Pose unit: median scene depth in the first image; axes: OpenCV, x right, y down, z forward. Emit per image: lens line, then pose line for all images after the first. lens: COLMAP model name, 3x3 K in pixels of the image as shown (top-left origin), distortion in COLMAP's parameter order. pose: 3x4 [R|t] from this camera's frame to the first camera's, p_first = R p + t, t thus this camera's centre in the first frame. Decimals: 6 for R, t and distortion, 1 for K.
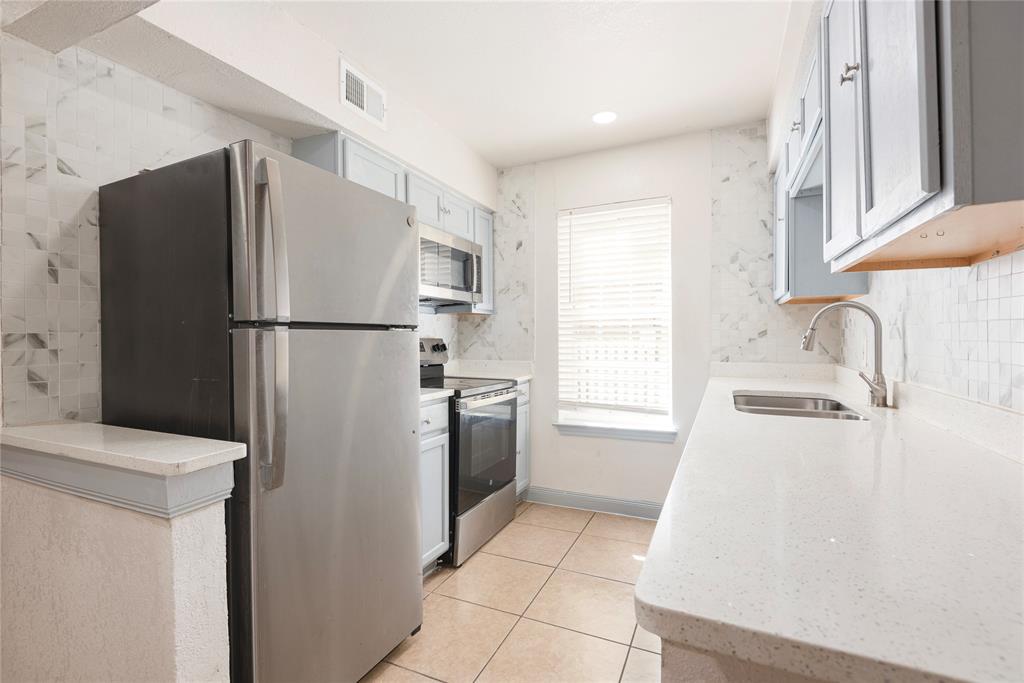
lens RADIAL K [[463.5, 0, 512.3], [0, 463.5, 334.0], [0, 0, 1]] dist [0.013477, -0.000970]
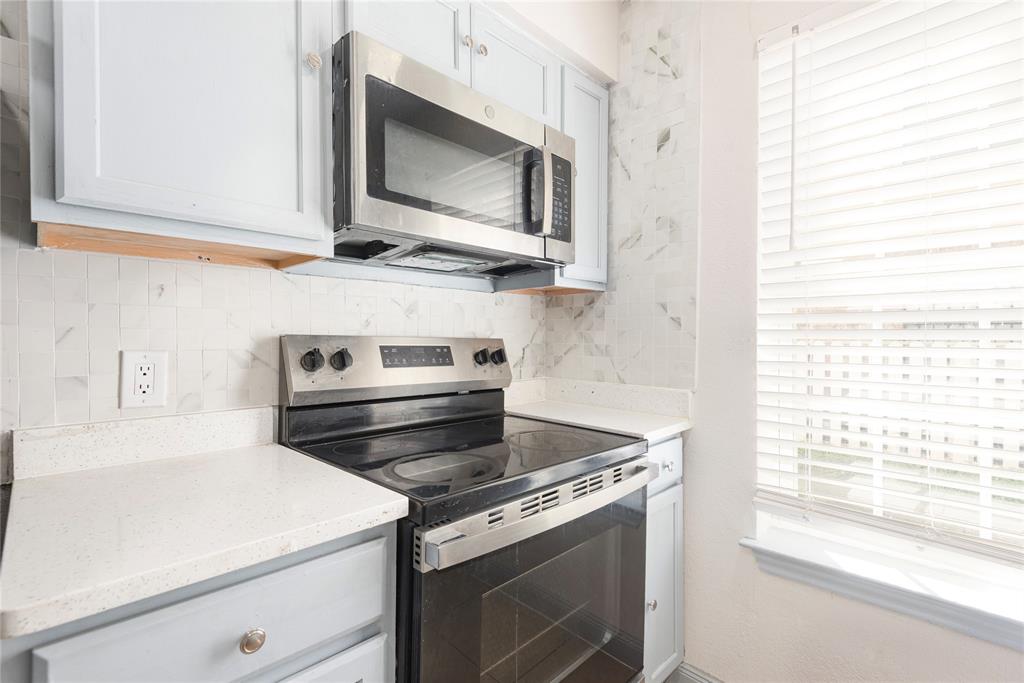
lens RADIAL K [[463.5, 0, 511.1], [0, 463.5, 337.8], [0, 0, 1]] dist [0.013477, -0.000970]
pose [[0.936382, 0.007565, -0.350901, 0.038455], [-0.003850, 0.999929, 0.011284, 0.003206], [0.350961, -0.009215, 0.936345, 0.524698]]
